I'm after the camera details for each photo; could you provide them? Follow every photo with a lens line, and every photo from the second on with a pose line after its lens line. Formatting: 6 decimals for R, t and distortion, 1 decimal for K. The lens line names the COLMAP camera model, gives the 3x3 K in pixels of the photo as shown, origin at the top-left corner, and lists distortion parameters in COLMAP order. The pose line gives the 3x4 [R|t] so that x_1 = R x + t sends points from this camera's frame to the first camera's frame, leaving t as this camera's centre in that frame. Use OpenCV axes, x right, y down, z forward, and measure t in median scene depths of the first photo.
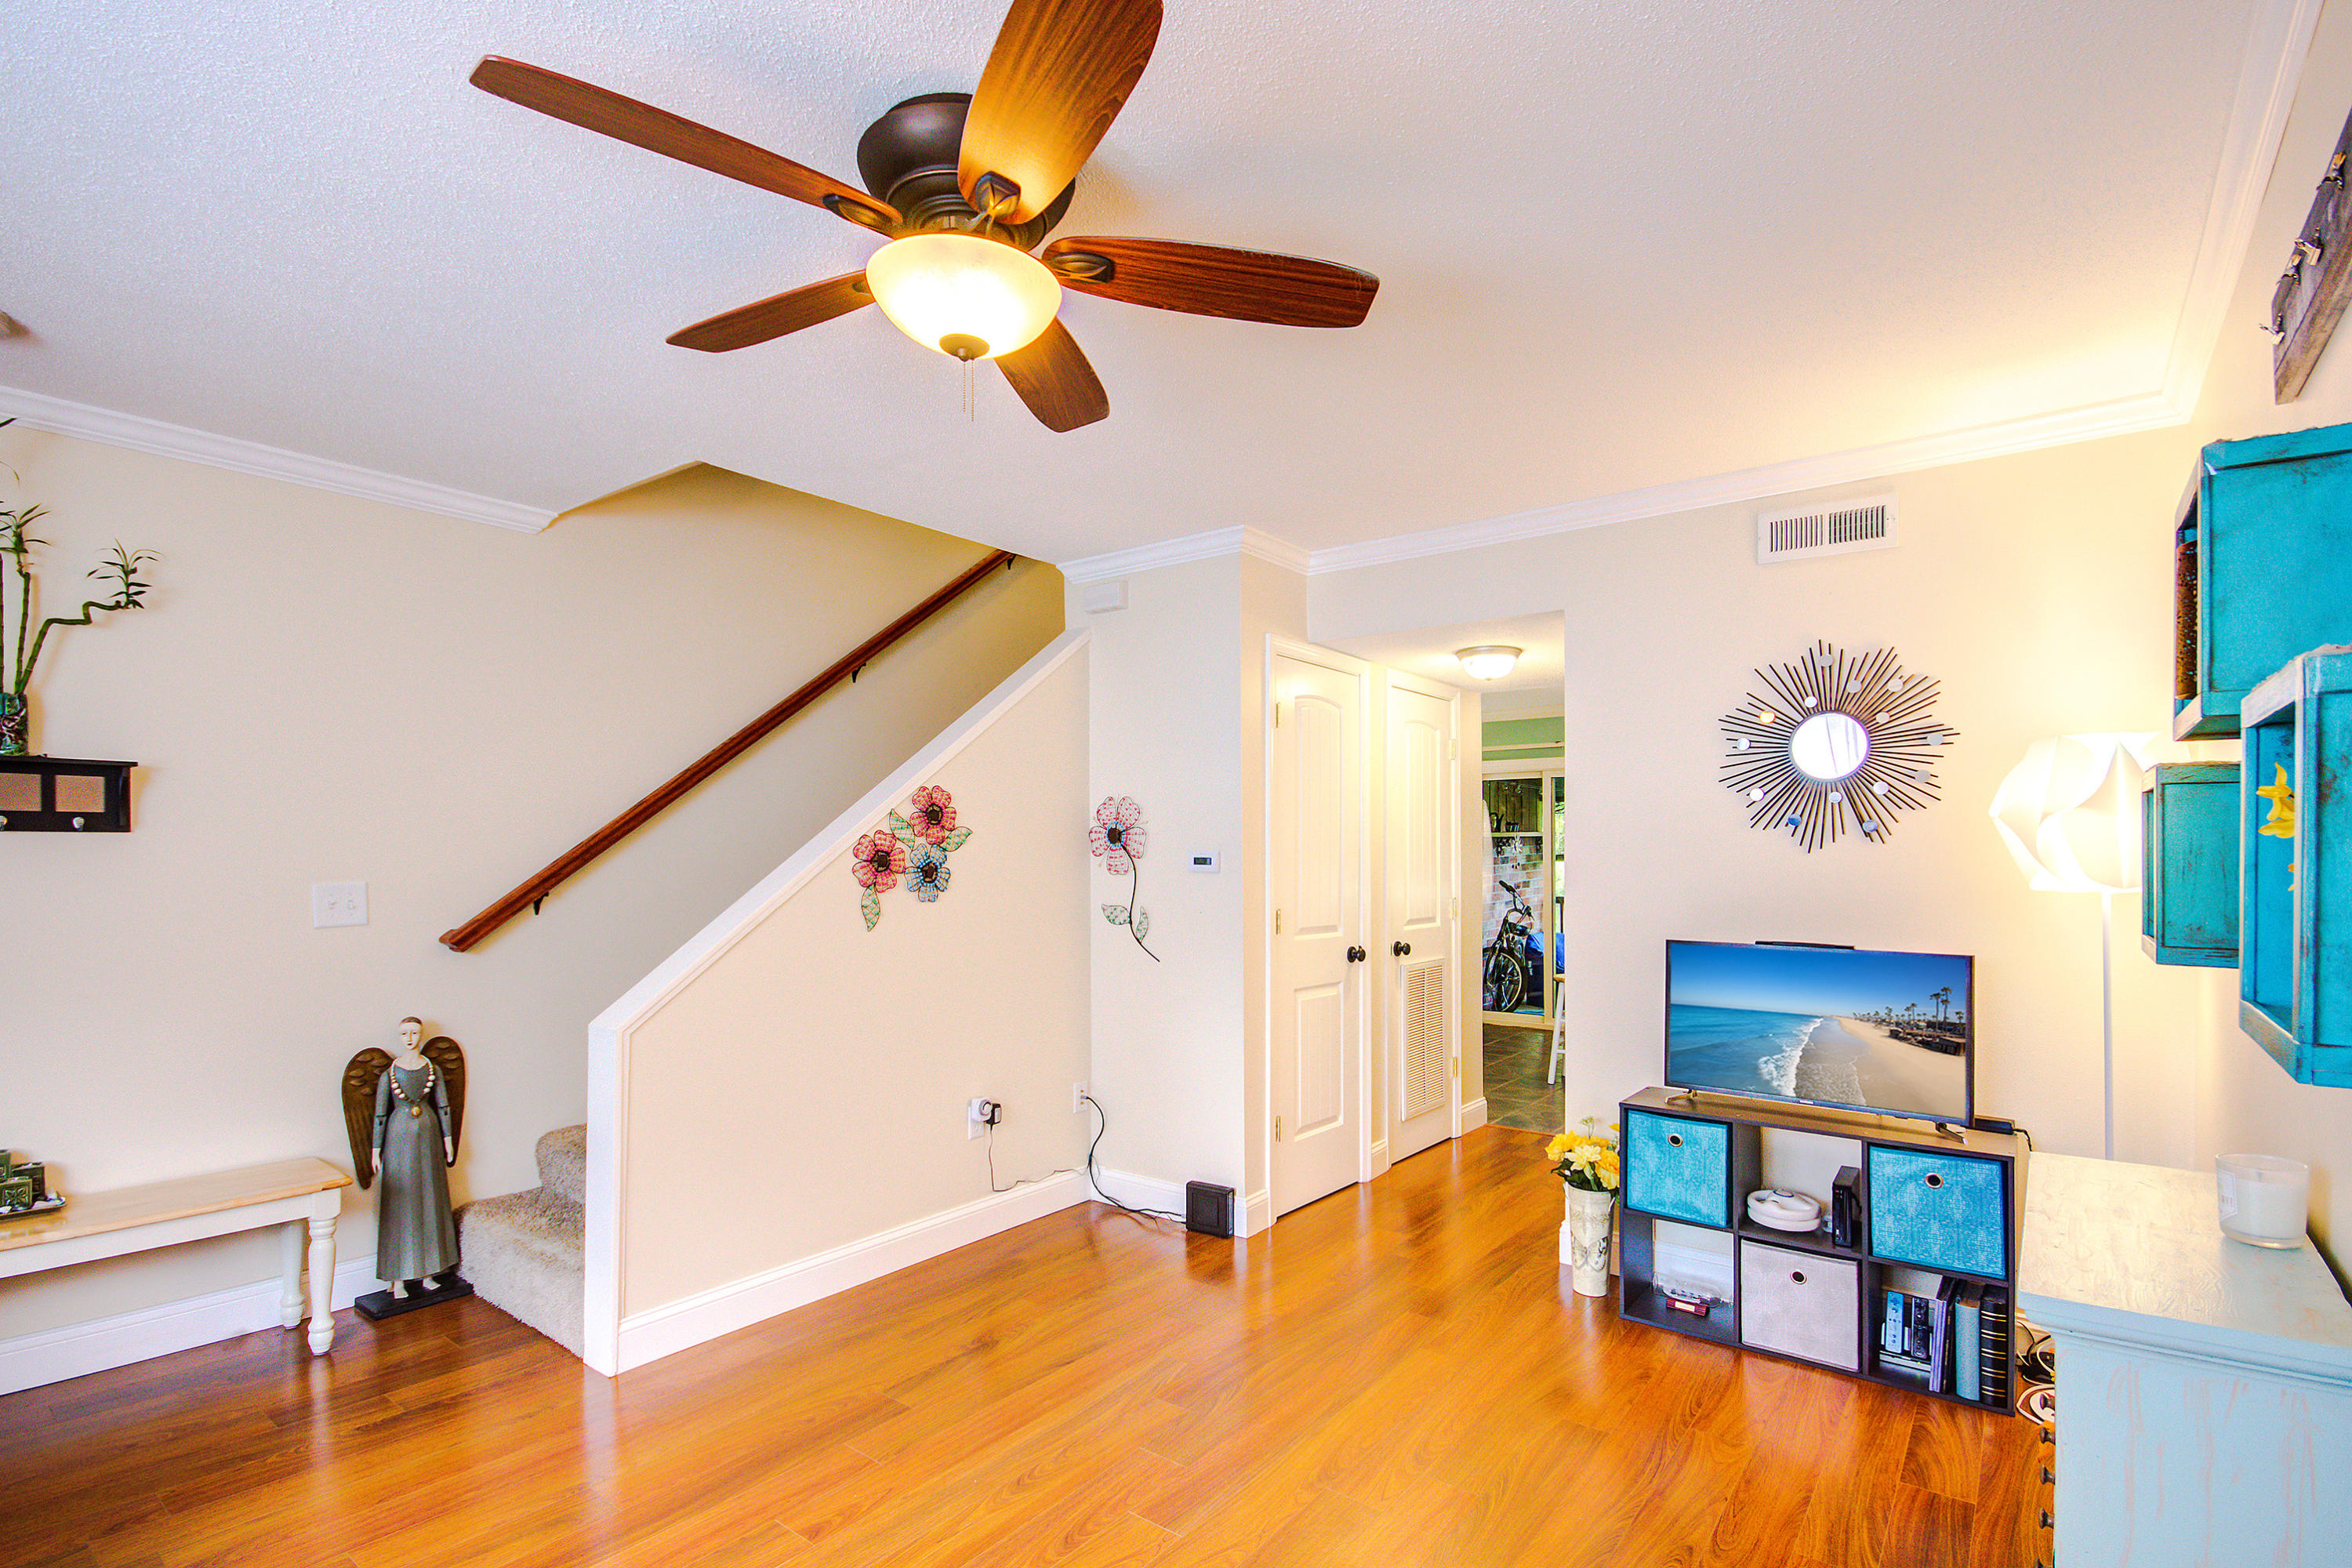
lens RADIAL K [[1109.1, 0, 1191.0], [0, 1109.1, 851.7], [0, 0, 1]] dist [0.009924, -0.012723]
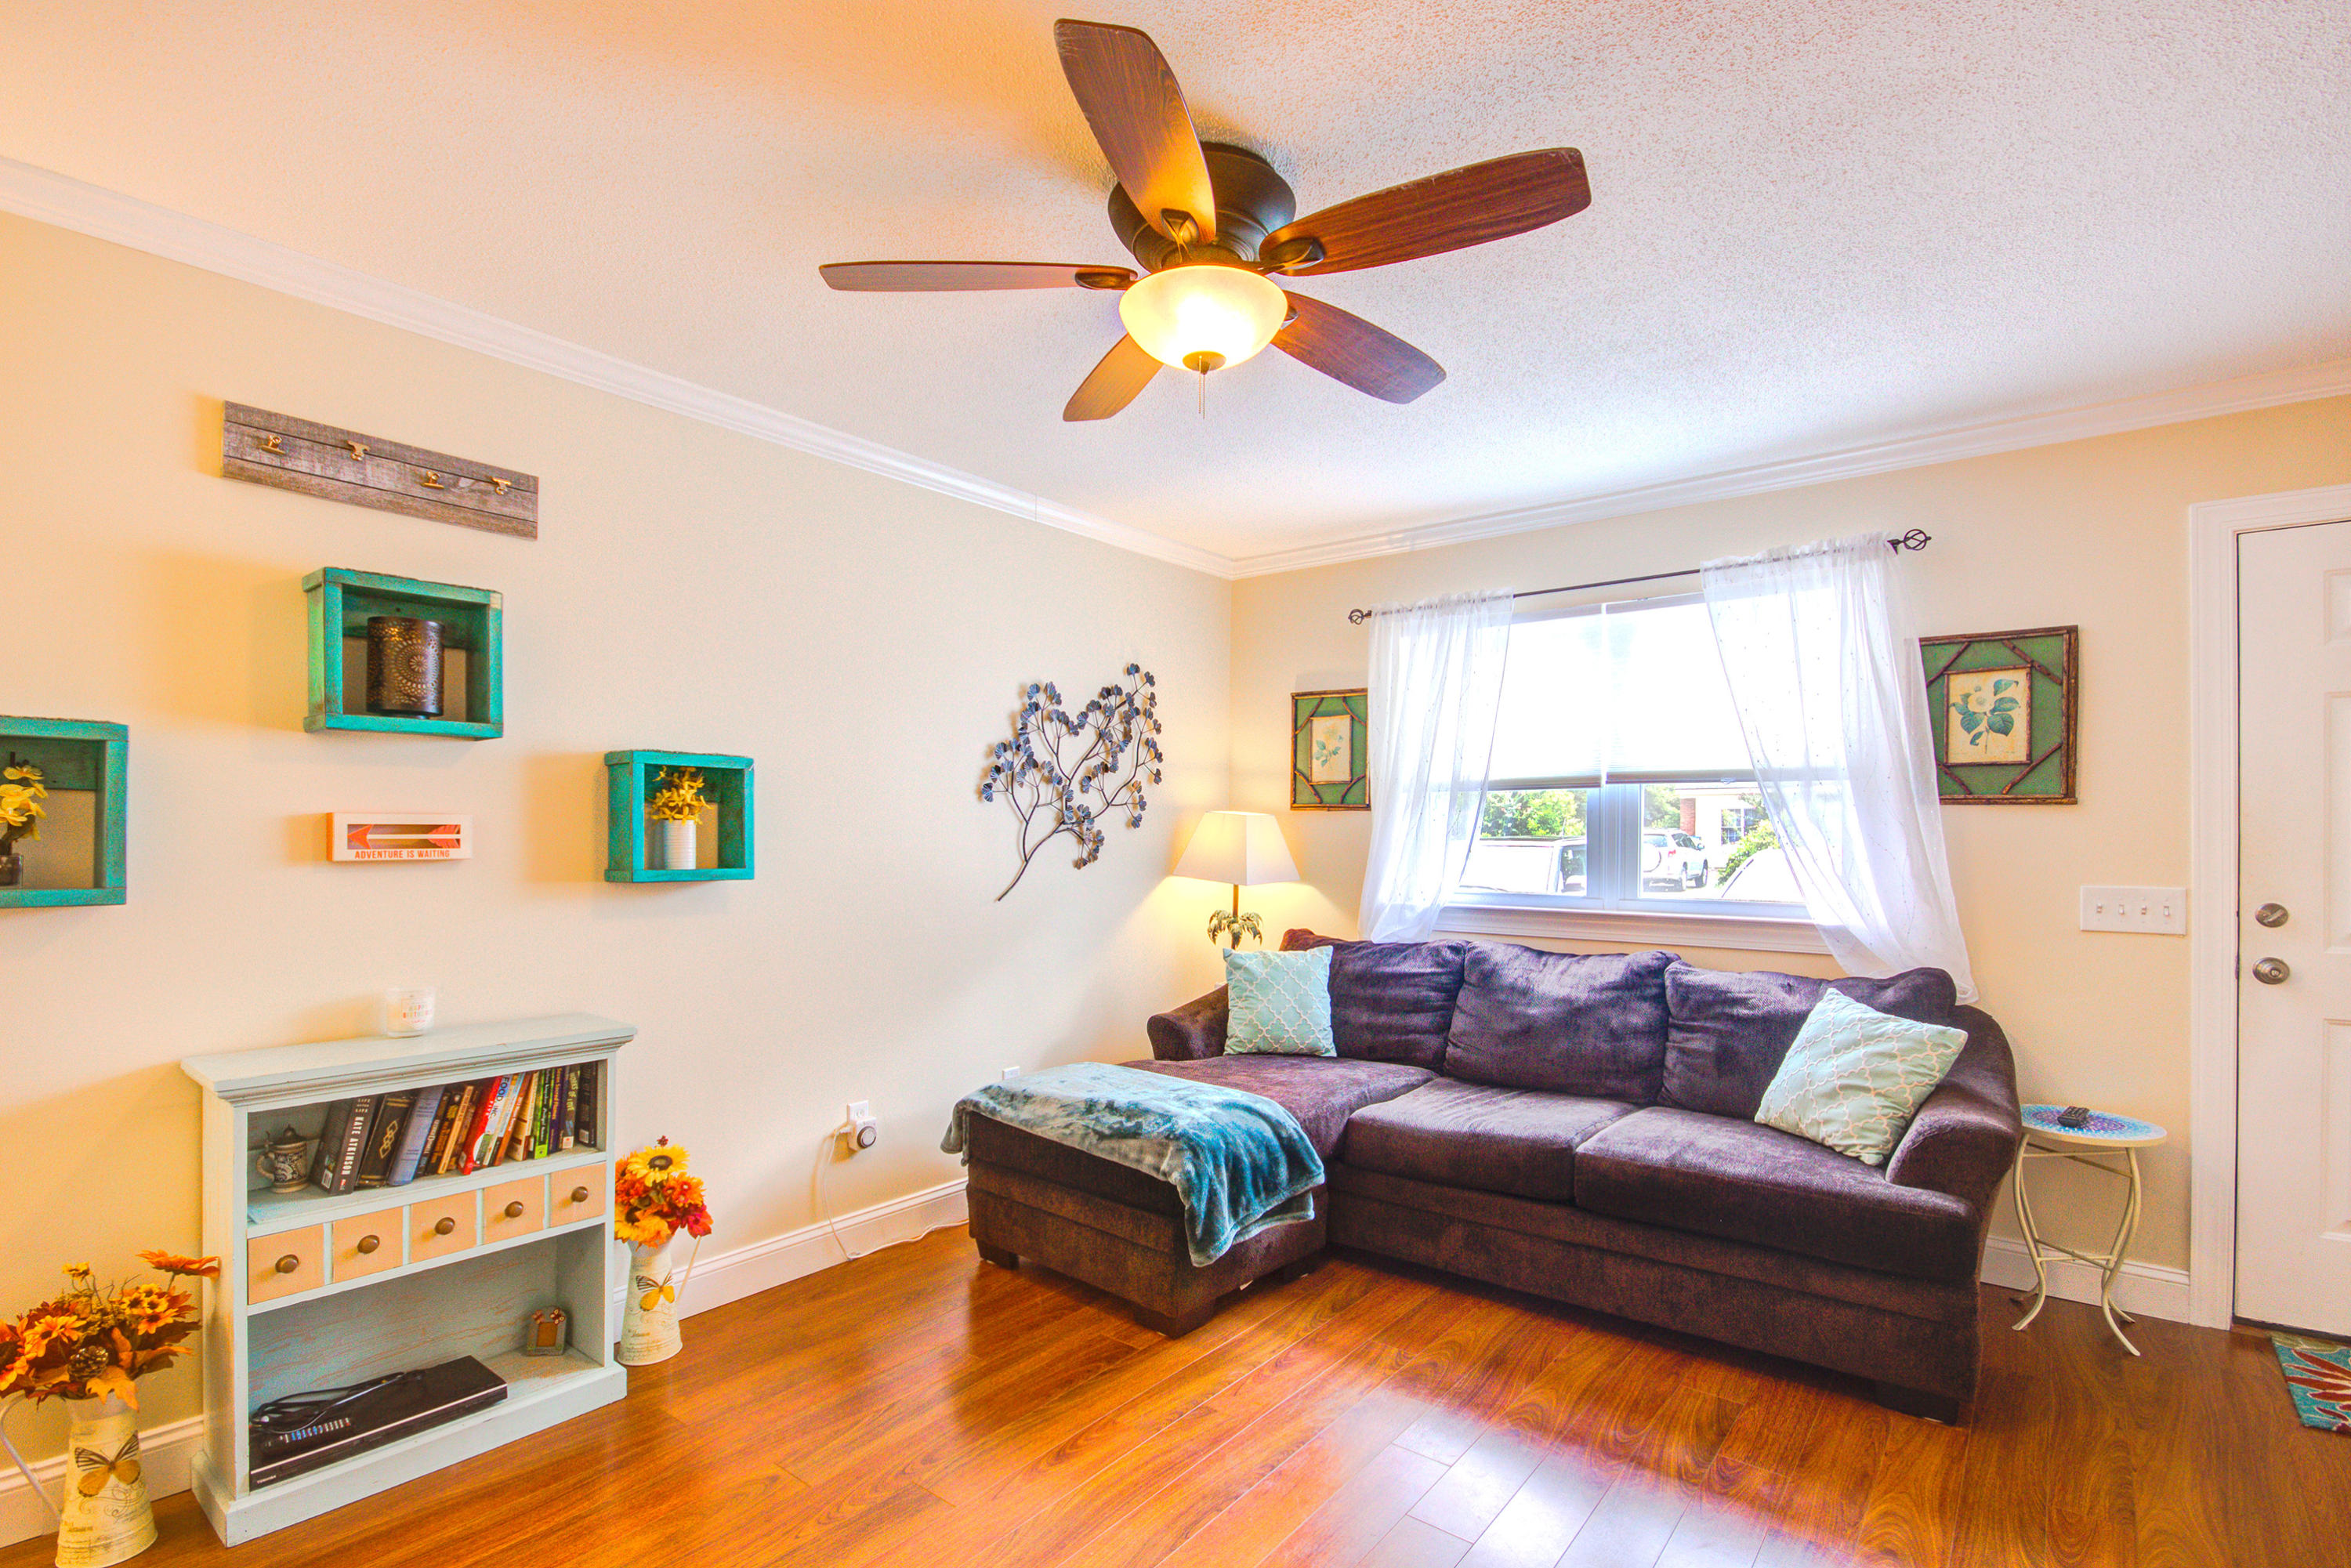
lens RADIAL K [[1111.3, 0, 1203.6], [0, 1111.3, 859.4], [0, 0, 1]] dist [-0.003173, -0.000763]
pose [[-0.999935, -0.002445, 0.011097, -0.114205], [-0.002252, 0.999847, 0.017339, 0.017140], [-0.011137, 0.017313, -0.999788, 1.142603]]
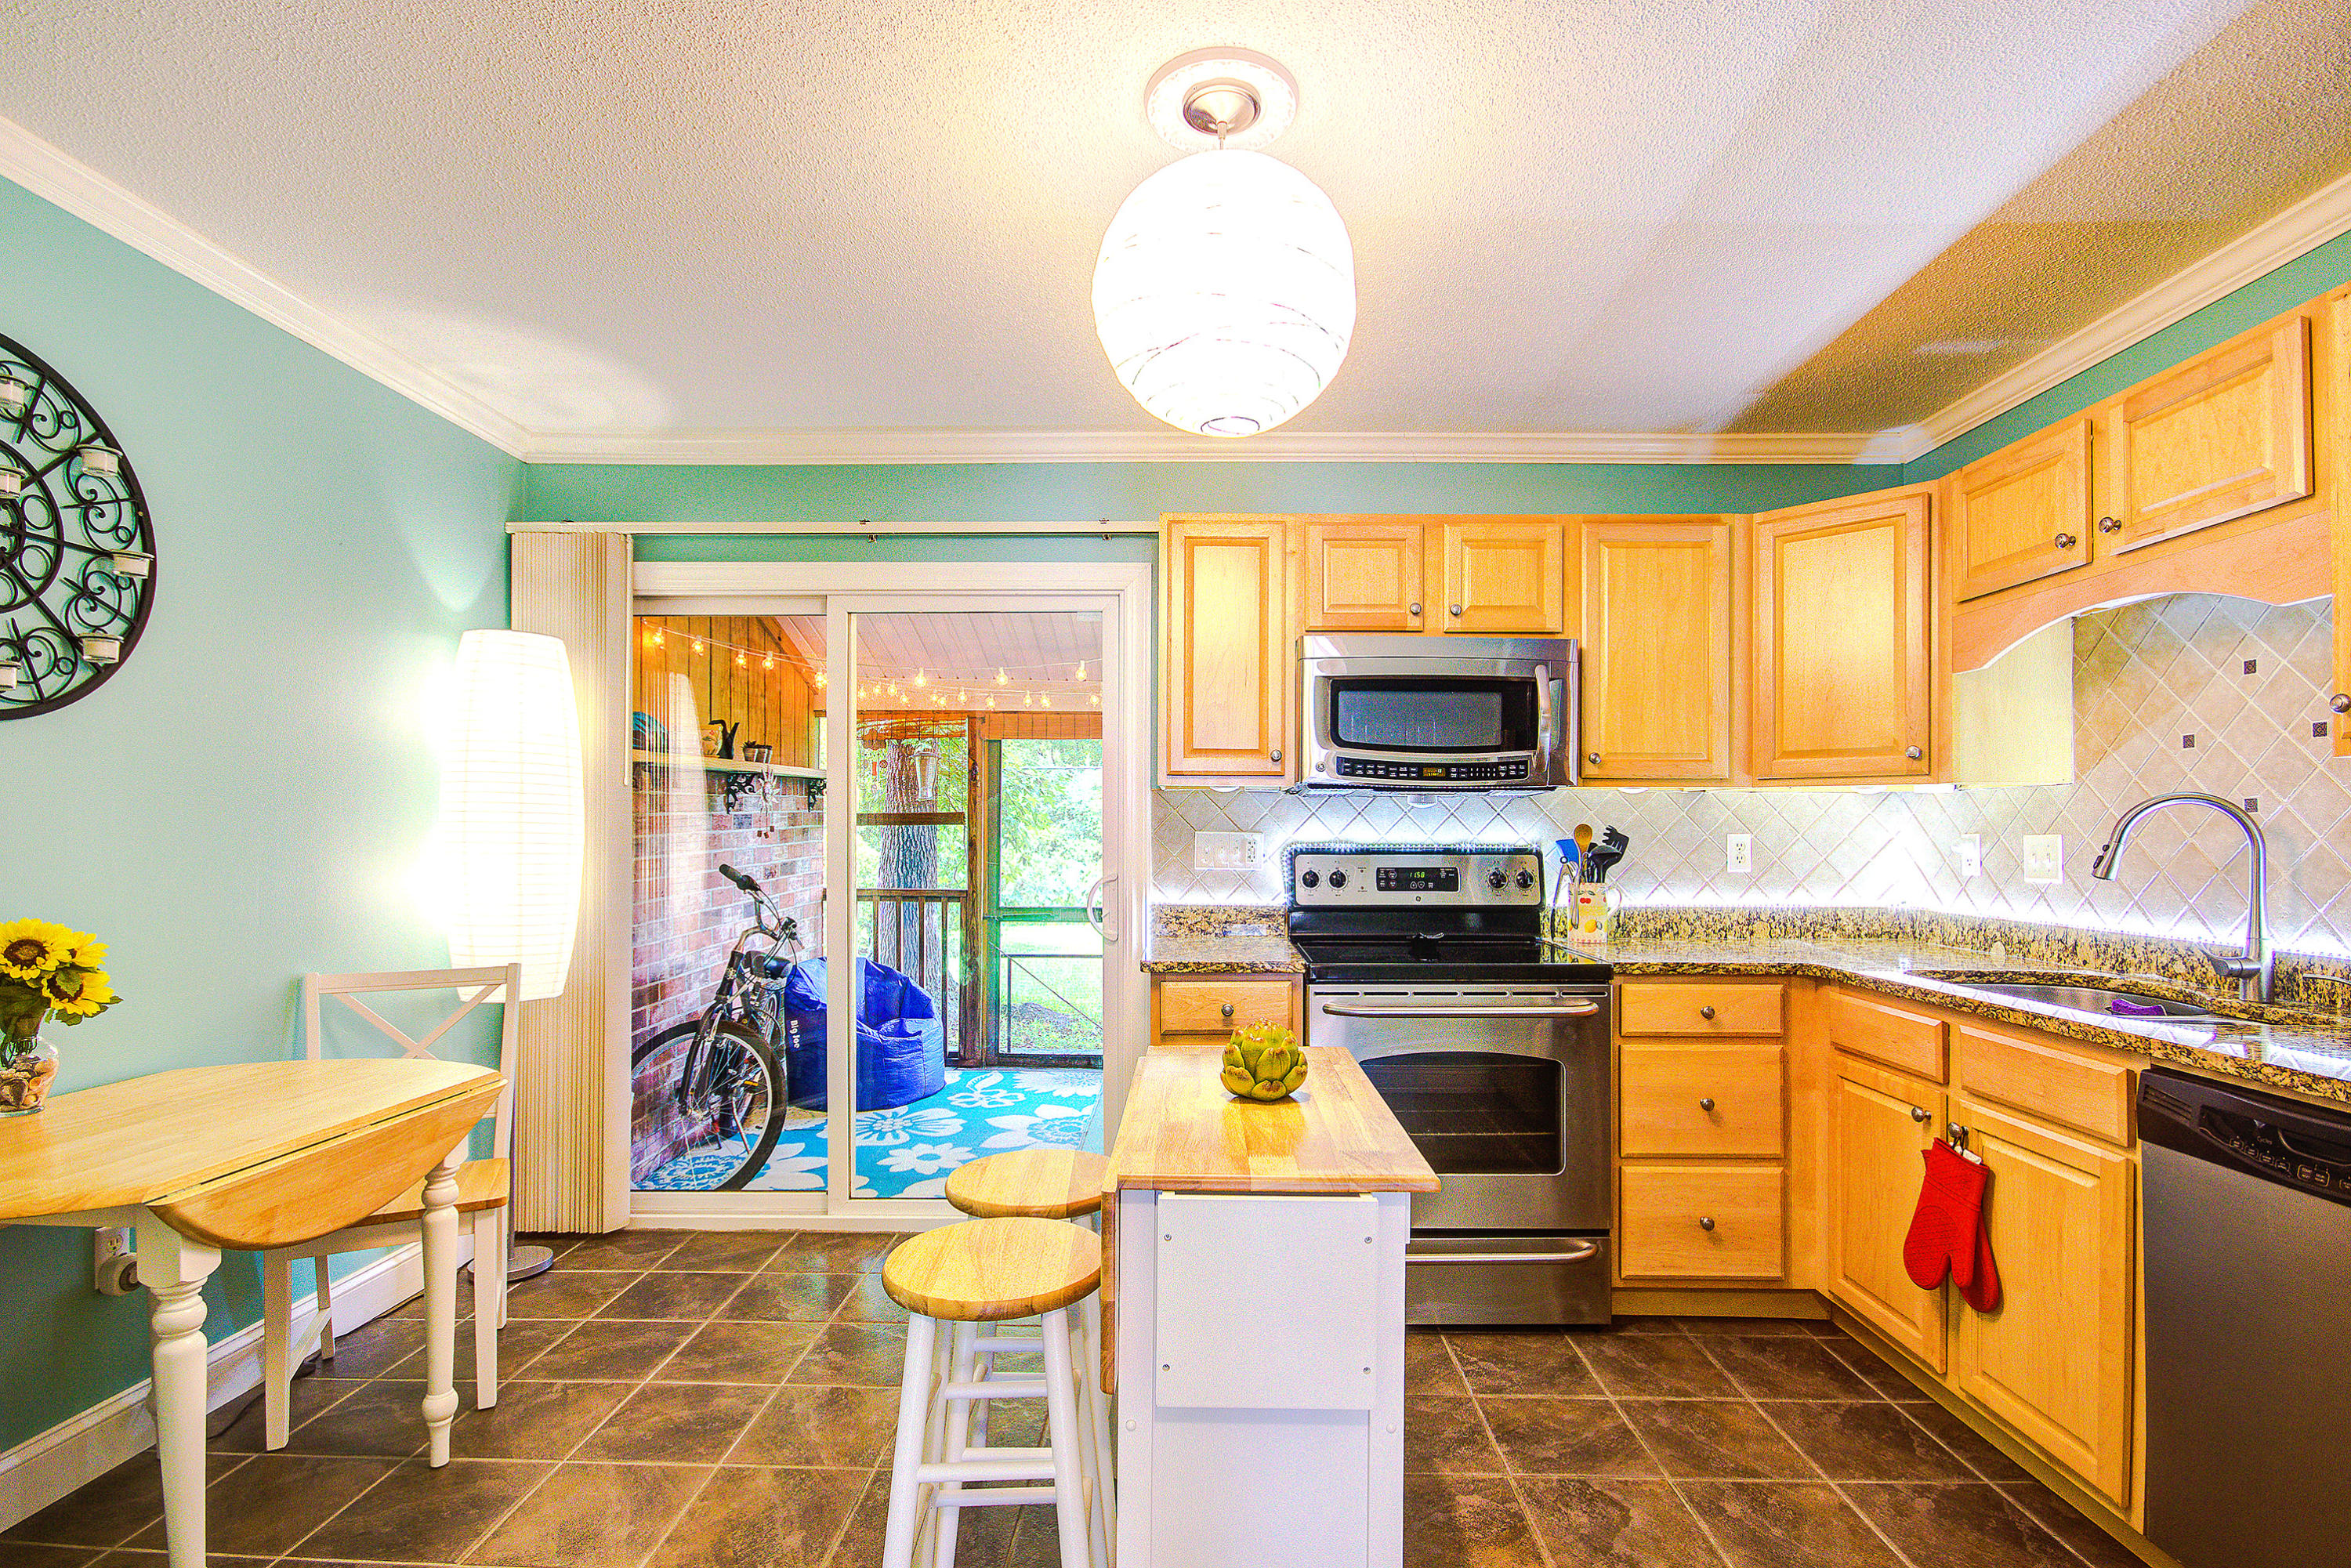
lens RADIAL K [[1098.4, 0, 1190.9], [0, 1098.4, 828.9], [0, 0, 1]] dist [0.000760, -0.005221]
pose [[0.803166, 0.001745, 0.595752, 0.477747], [-0.003278, 0.999994, 0.001492, 0.031653], [-0.595746, -0.003151, 0.803167, 1.540766]]
